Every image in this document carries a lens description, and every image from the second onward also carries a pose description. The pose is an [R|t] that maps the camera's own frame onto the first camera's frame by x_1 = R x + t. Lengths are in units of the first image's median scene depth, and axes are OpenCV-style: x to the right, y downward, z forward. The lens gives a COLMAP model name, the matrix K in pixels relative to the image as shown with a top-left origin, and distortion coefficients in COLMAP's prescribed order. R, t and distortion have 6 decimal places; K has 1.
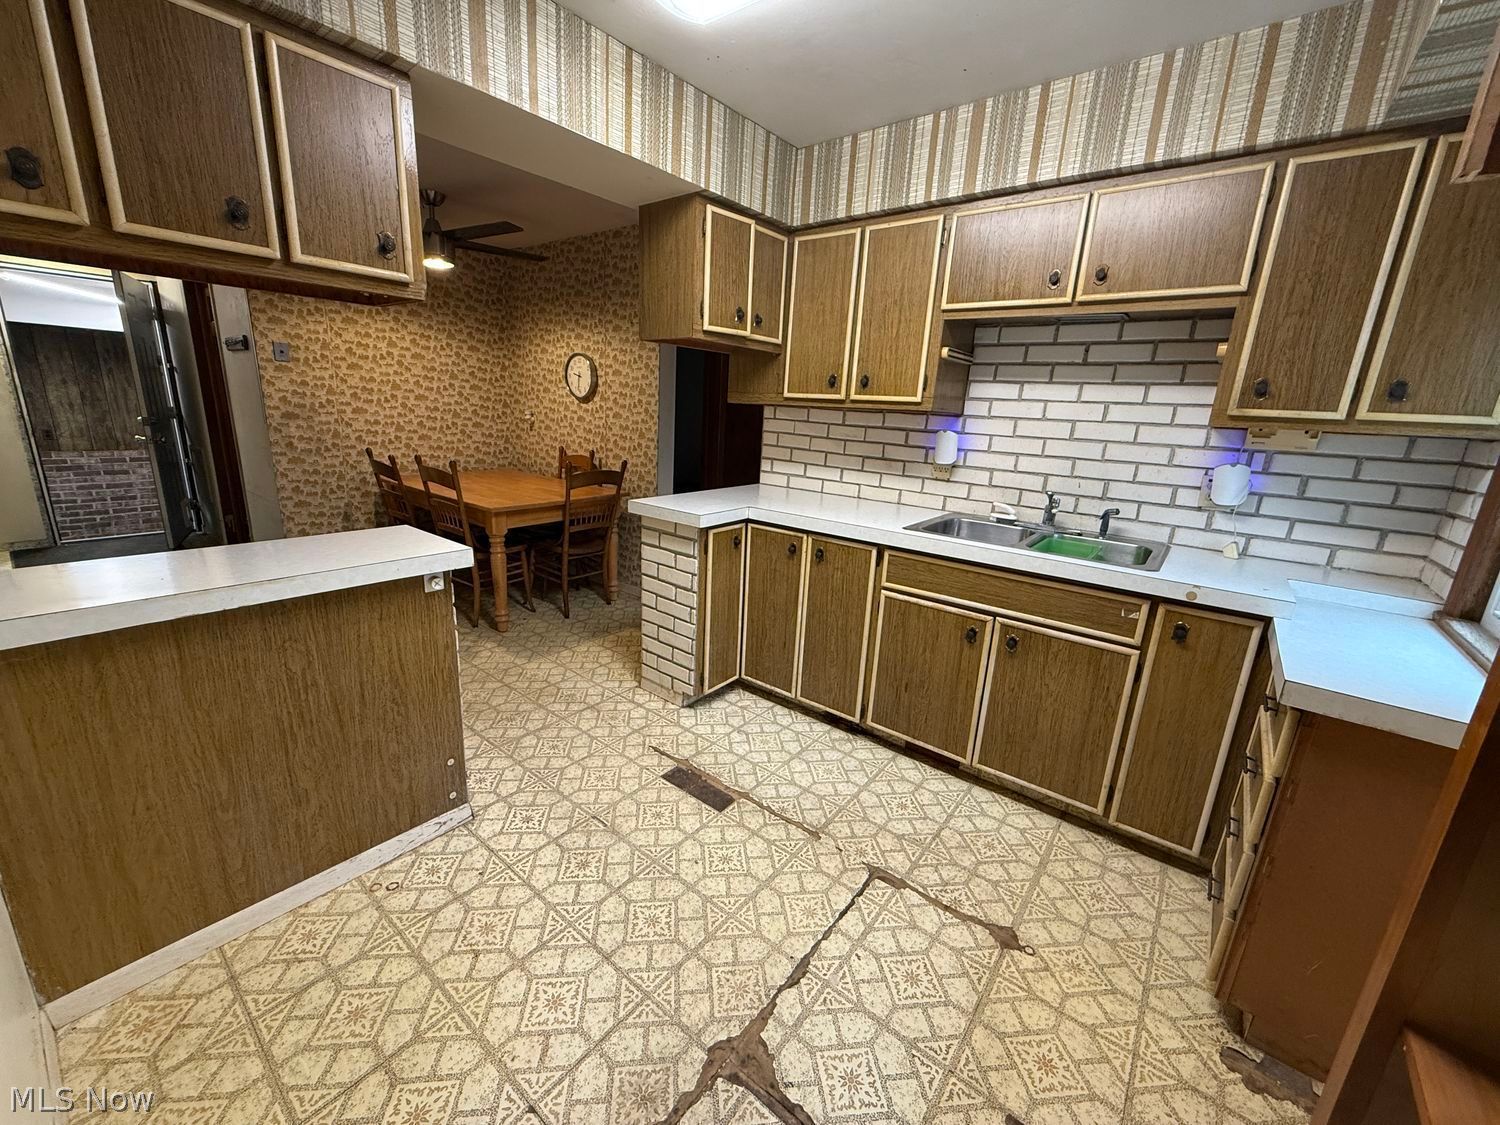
lens RADIAL K [[603.7, 0, 758.5], [0, 603.7, 566.3], [0, 0, 1]] dist [0.001089, 0.000055]
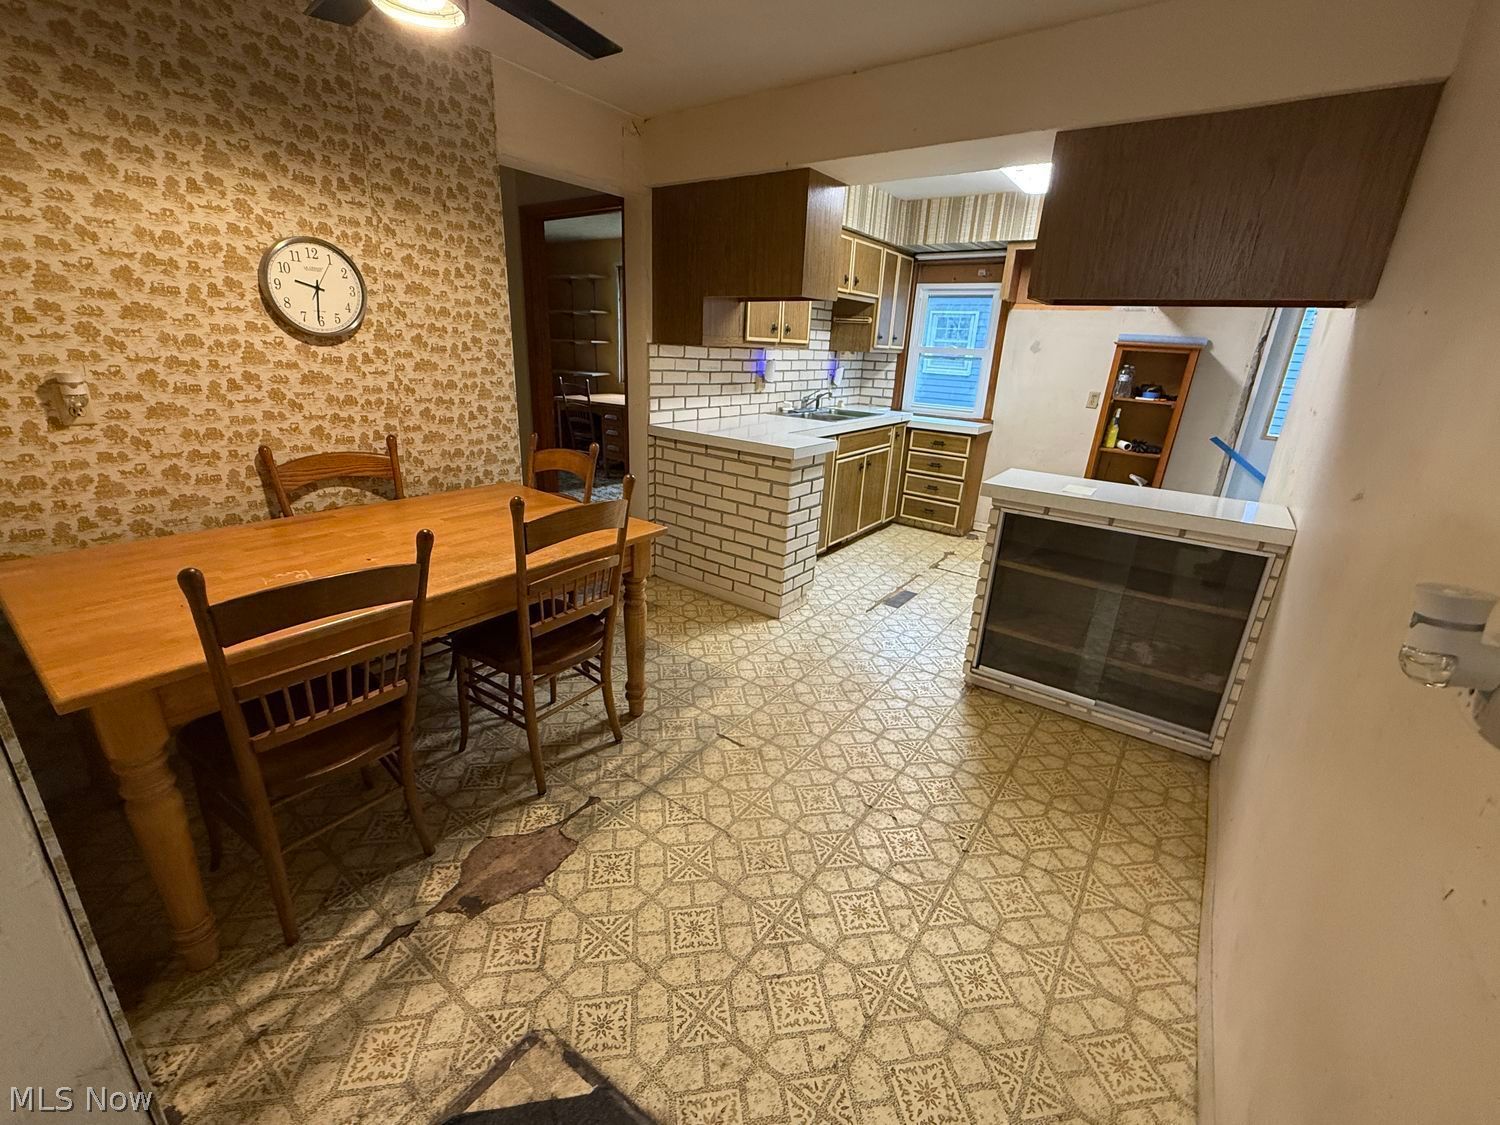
lens RADIAL K [[603.7, 0, 762.0], [0, 603.7, 556.4], [0, 0, 1]] dist [0.001089, 0.000055]
pose [[-0.033547, -0.377834, 0.925265, -1.267439], [0.212277, 0.901970, 0.376018, -0.348816], [-0.976633, 0.209027, 0.049947, 1.033460]]
